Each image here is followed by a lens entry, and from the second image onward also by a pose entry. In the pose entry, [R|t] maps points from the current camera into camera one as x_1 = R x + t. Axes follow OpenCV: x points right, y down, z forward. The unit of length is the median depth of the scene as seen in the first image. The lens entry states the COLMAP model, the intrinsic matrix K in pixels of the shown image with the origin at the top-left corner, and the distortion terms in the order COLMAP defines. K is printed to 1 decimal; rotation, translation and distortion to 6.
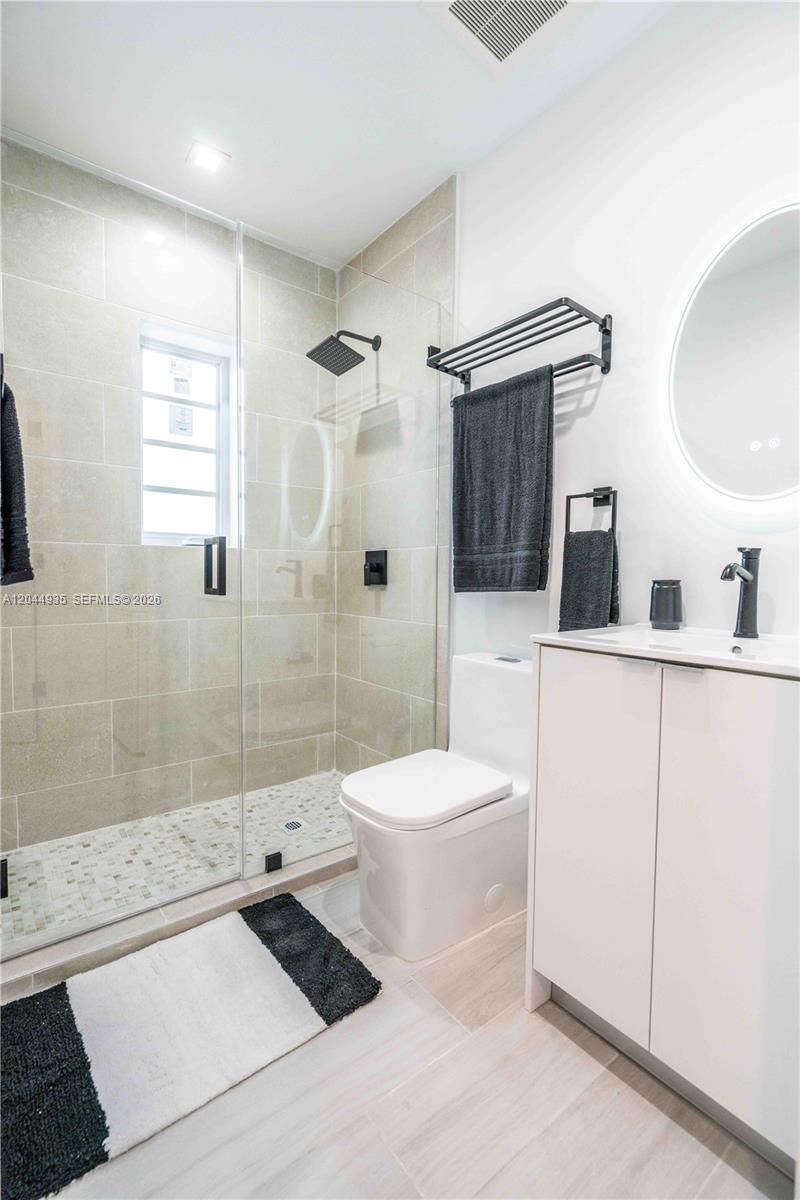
lens RADIAL K [[552.7, 0, 400.0], [0, 552.7, 600.0], [0, 0, 1]] dist [0.002127, -0.000761]
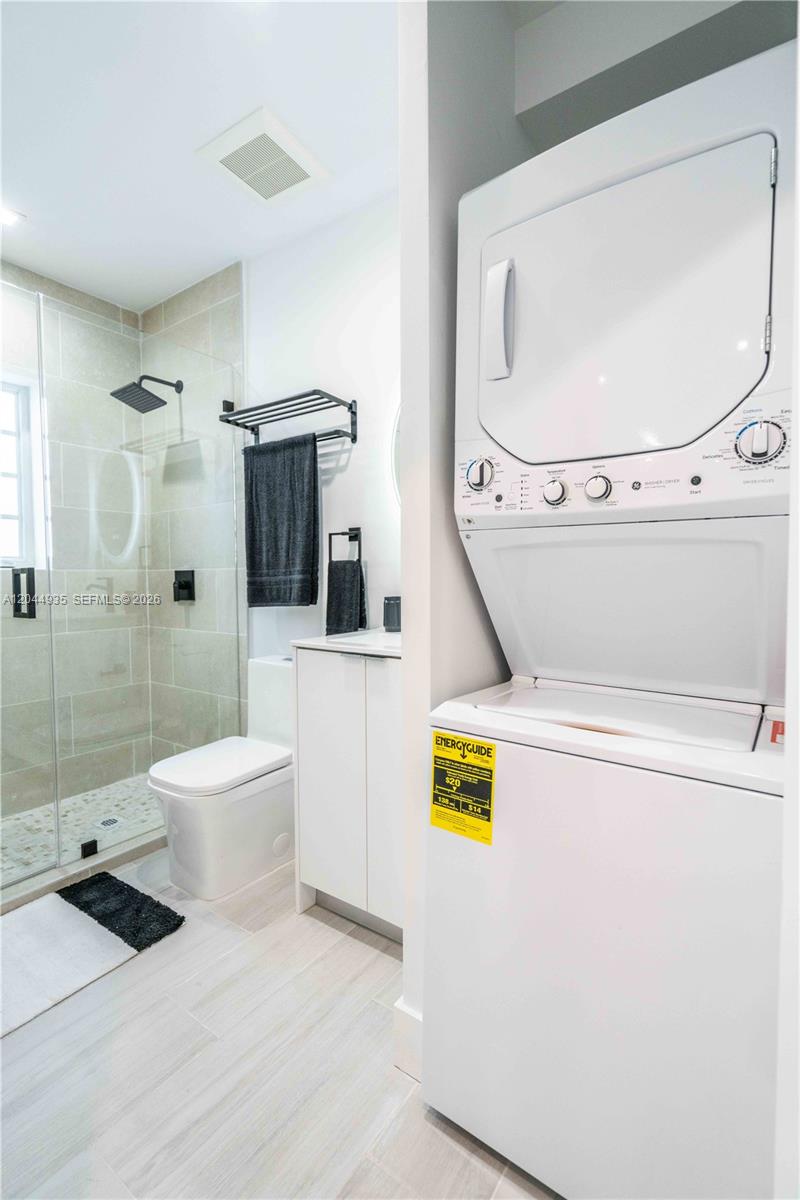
lens RADIAL K [[552.7, 0, 400.0], [0, 552.7, 600.0], [0, 0, 1]] dist [0.002127, -0.000761]
pose [[0.957631, -0.028169, 0.286616, 0.071472], [0.029147, 0.999575, 0.000857, -0.021911], [-0.286518, 0.007533, 0.958045, -0.277644]]
